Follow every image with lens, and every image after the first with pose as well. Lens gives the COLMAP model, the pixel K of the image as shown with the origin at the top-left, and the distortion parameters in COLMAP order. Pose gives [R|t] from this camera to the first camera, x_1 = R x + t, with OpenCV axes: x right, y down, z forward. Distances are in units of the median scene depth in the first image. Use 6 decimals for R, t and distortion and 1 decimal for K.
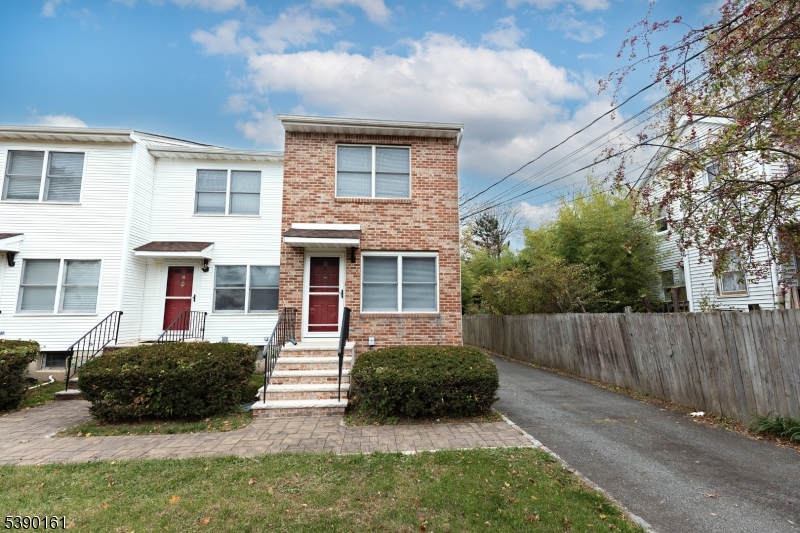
lens RADIAL K [[384.7, 0, 400.0], [0, 384.7, 266.5], [0, 0, 1]] dist [0.019340, -0.000034]
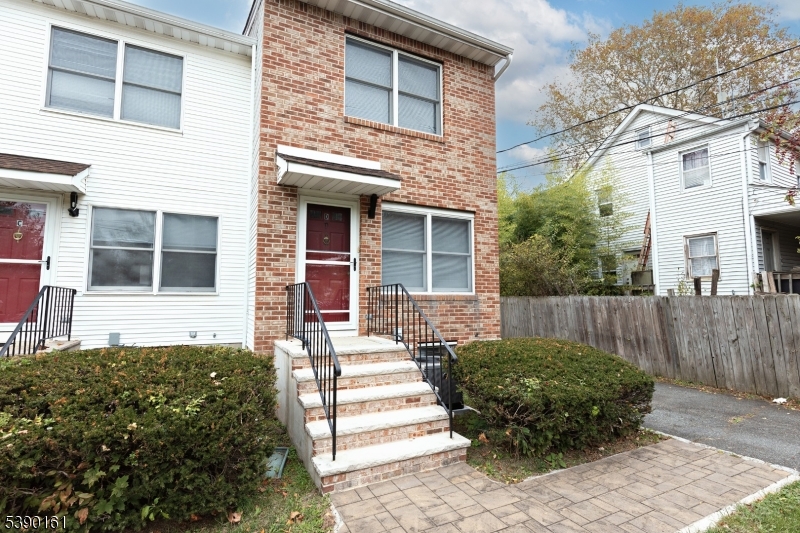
lens RADIAL K [[405.6, 0, 400.0], [0, 405.6, 266.5], [0, 0, 1]] dist [-0.002541, -0.000614]
pose [[0.918302, 0.035488, 0.394286, -0.344619], [-0.054226, 0.997862, 0.036481, 0.044419], [-0.392148, -0.054881, 0.918264, 0.326150]]
